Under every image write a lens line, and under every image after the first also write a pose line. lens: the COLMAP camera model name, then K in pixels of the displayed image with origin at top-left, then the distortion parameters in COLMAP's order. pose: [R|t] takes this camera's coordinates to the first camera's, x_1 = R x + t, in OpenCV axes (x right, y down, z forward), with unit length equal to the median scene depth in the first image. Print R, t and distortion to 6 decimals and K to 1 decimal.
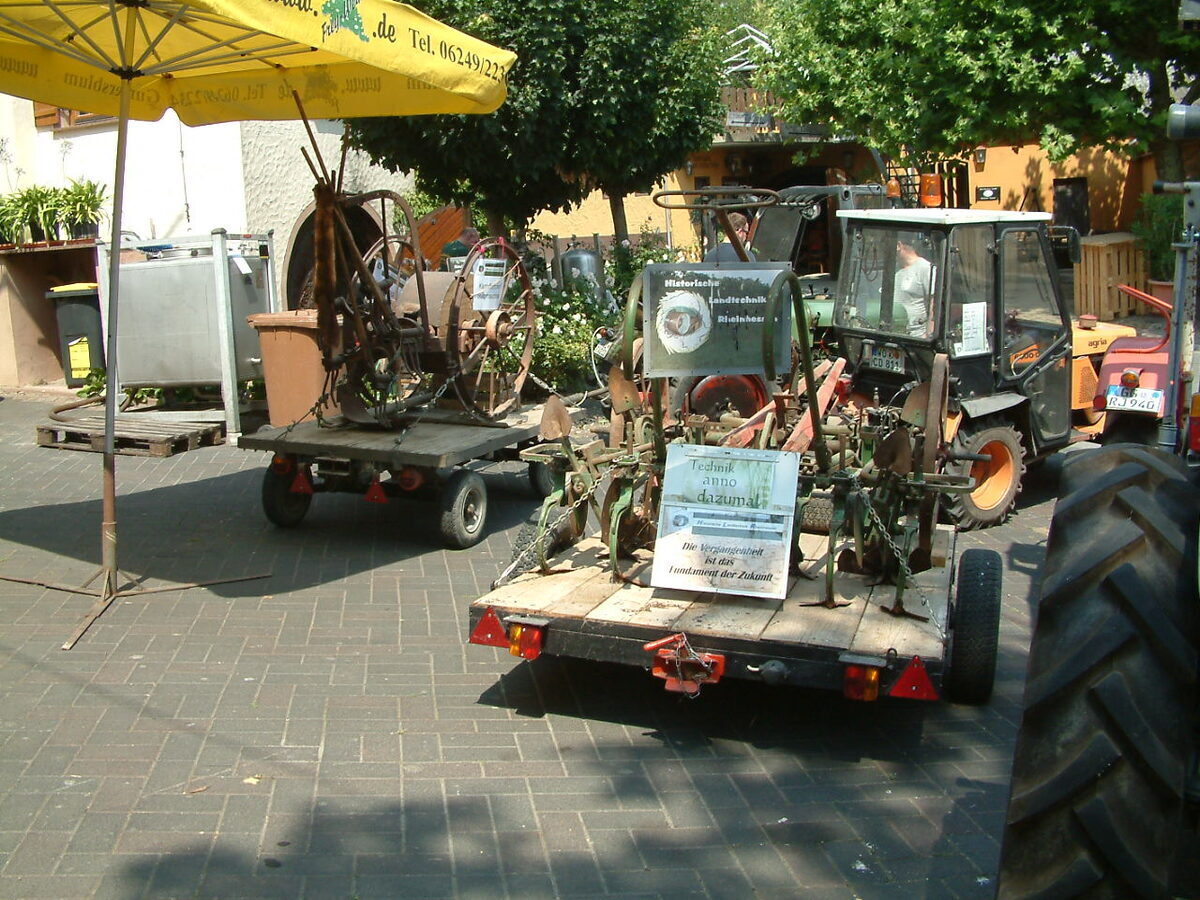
lens RADIAL K [[1258.1, 0, 602.4], [0, 1258.1, 445.9], [0, 0, 1]] dist [-0.153591, 0.000000]
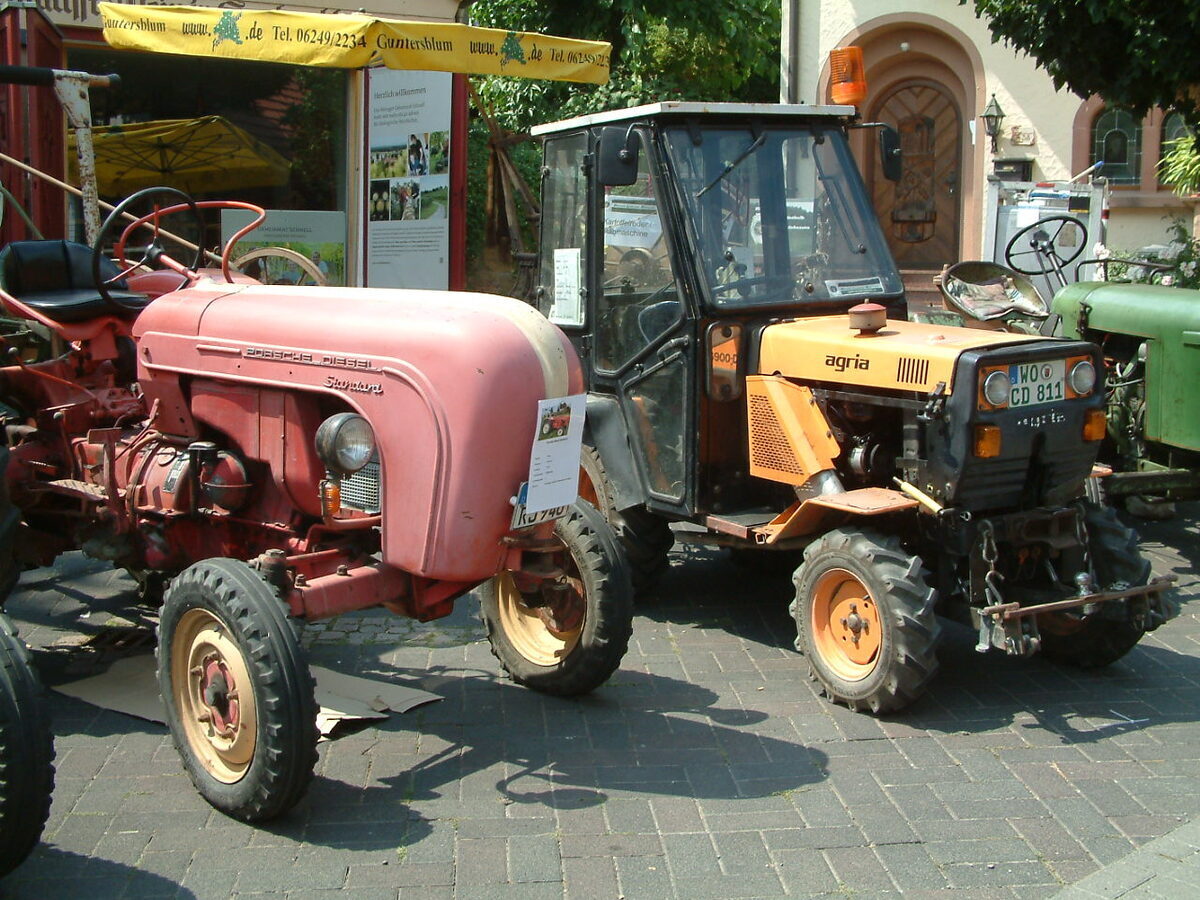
lens RADIAL K [[1520.4, 0, 600.7], [0, 1520.4, 449.8], [0, 0, 1]] dist [-0.078399, 0.000000]
pose [[-0.074735, 0.157039, -0.984761, 1.507875], [-0.182864, 0.968618, 0.168343, -0.200224], [0.980294, 0.192658, -0.043673, 1.403797]]
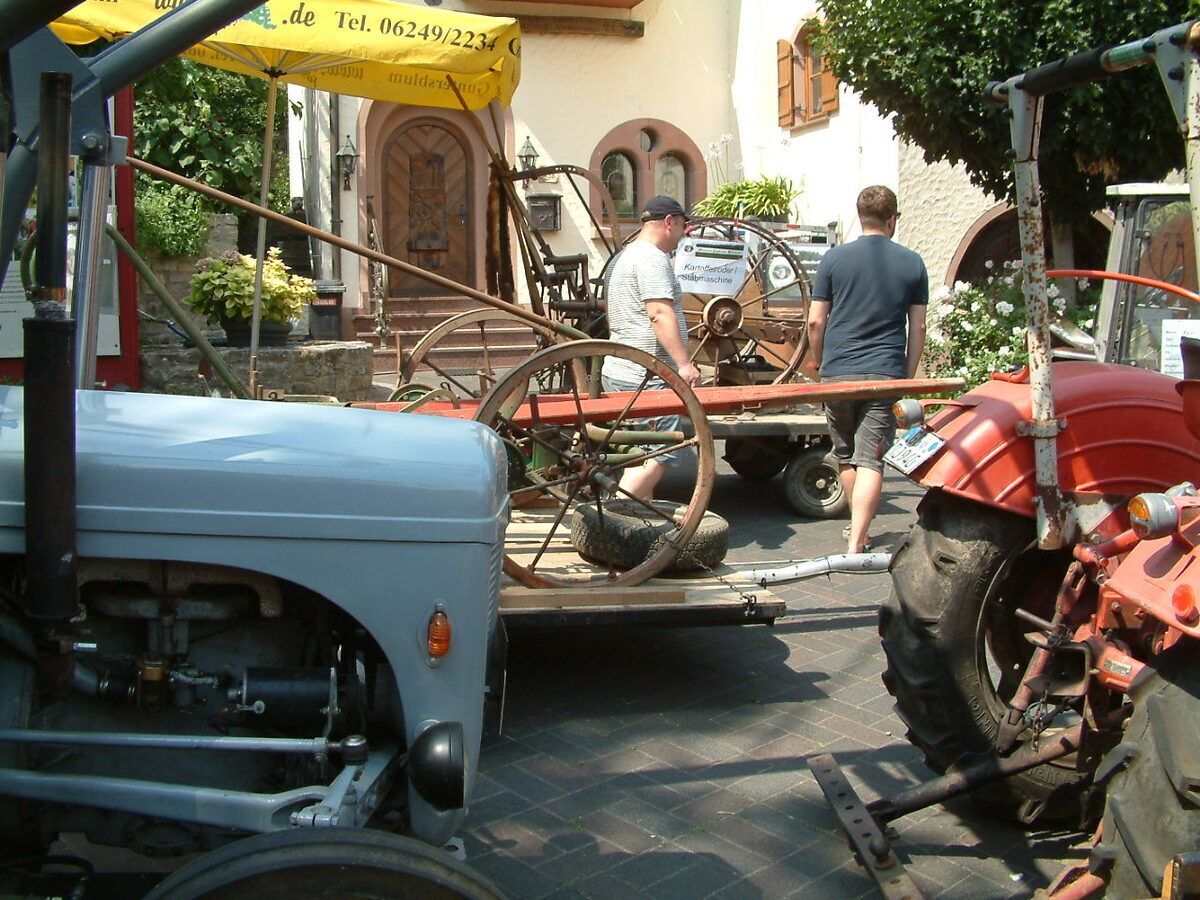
lens RADIAL K [[1258.1, 0, 595.0], [0, 1258.1, 450.7], [0, 0, 1]] dist [-0.153591, 0.000000]
pose [[0.588223, 0.146691, -0.795283, 0.818161], [-0.159539, 0.985134, 0.063708, -0.051938], [0.792806, 0.089404, 0.602881, 0.500381]]
